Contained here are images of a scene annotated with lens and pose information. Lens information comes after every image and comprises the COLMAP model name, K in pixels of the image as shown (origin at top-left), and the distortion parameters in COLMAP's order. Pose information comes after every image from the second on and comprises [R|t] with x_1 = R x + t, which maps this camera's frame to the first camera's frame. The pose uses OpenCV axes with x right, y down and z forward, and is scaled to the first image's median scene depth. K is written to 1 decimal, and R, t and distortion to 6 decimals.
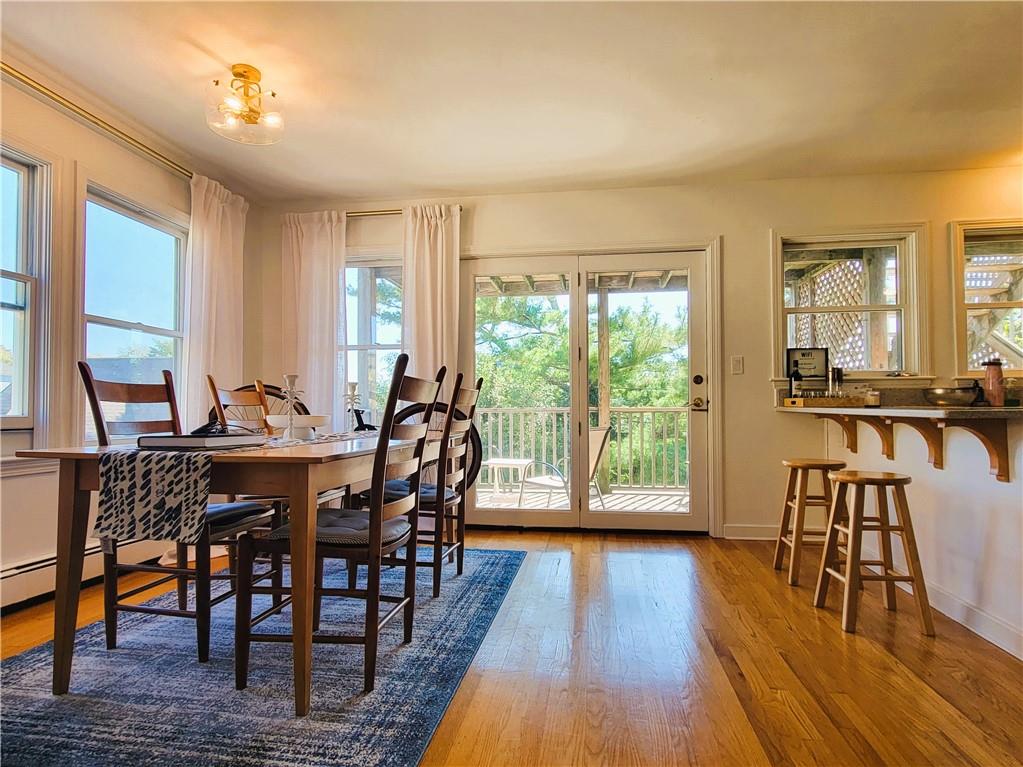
lens RADIAL K [[562.4, 0, 515.9], [0, 562.4, 398.1], [0, 0, 1]] dist [0.000545, 0.000149]
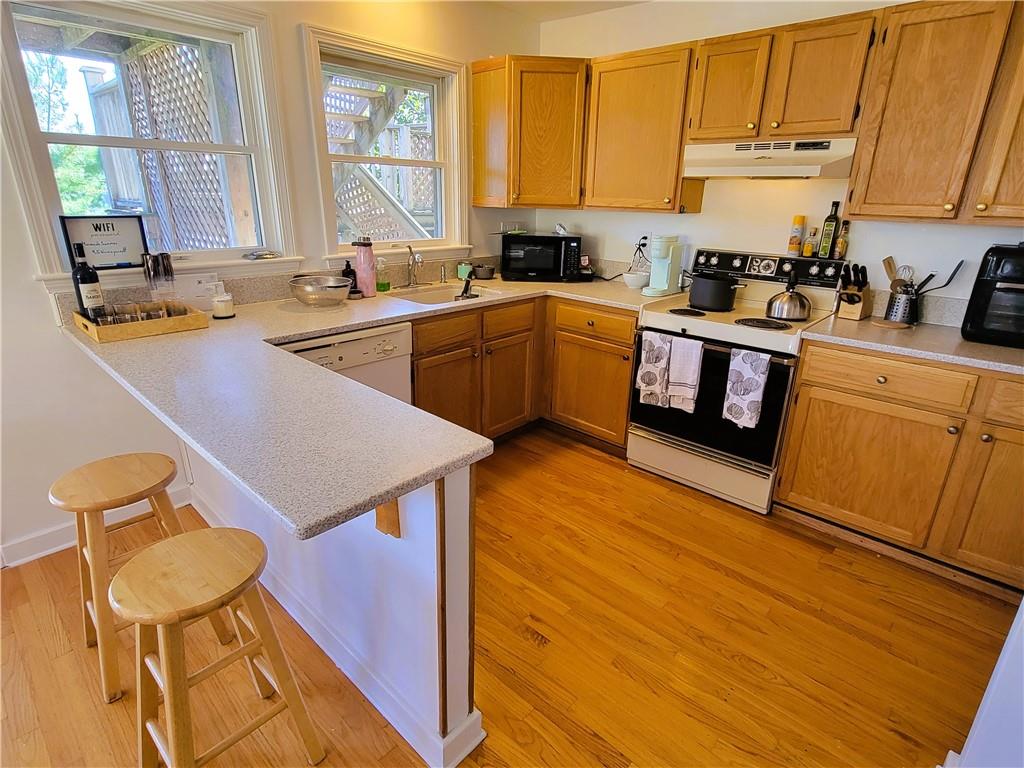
lens RADIAL K [[539.0, 0, 517.8], [0, 539.0, 383.8], [0, 0, 1]] dist [0.001376, -0.000670]
pose [[0.562826, -0.257091, 0.785577, 0.308883], [-0.038067, 0.941329, 0.335337, -0.138092], [-0.825698, -0.218641, 0.520018, 0.366363]]
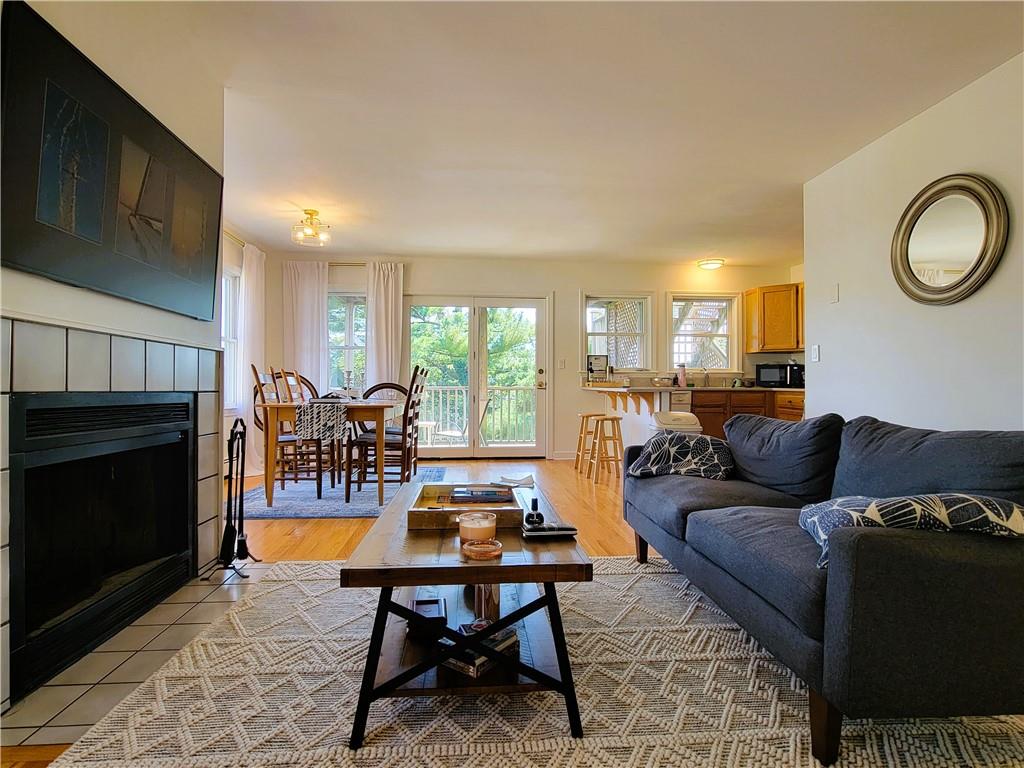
lens RADIAL K [[539.0, 0, 517.8], [0, 539.0, 383.8], [0, 0, 1]] dist [0.001376, -0.000670]
pose [[0.971617, 0.006090, 0.236483, -0.166408], [-0.009008, 0.999896, 0.011259, -0.013645], [-0.236390, -0.013070, 0.971570, -0.711686]]
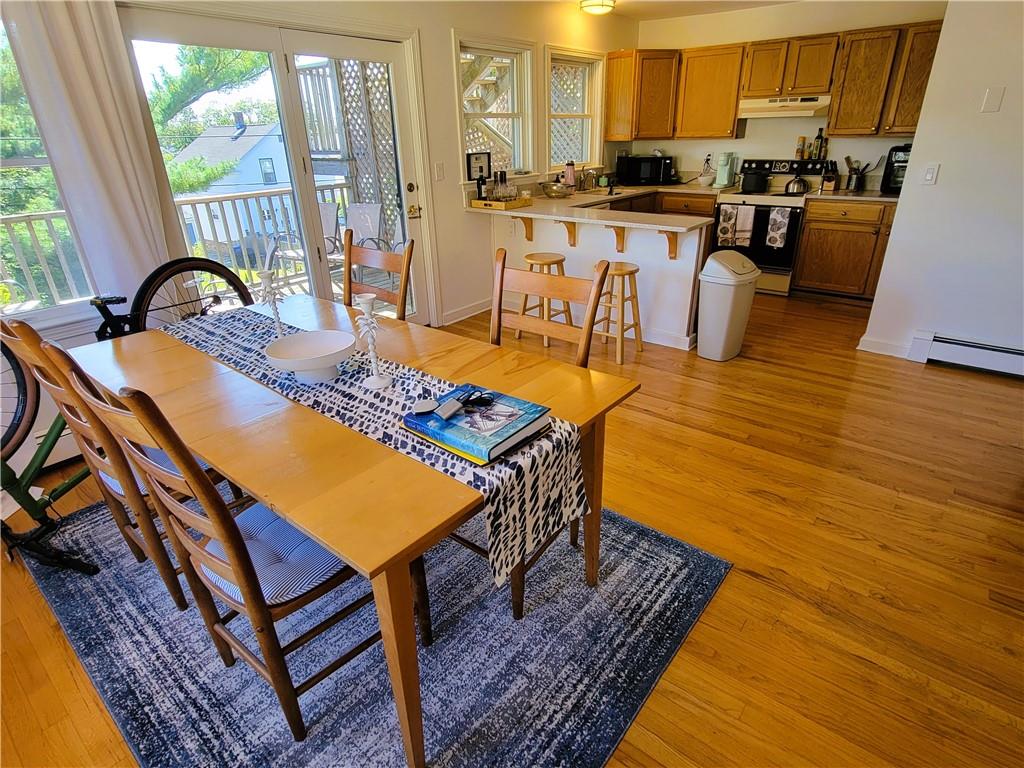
lens RADIAL K [[550.9, 0, 515.8], [0, 550.9, 384.4], [0, 0, 1]] dist [-0.001700, -0.000305]
pose [[0.513388, -0.365980, 0.776203, -0.564287], [0.007403, 0.906356, 0.422451, -0.148163], [-0.858125, -0.211135, 0.468022, 0.315287]]
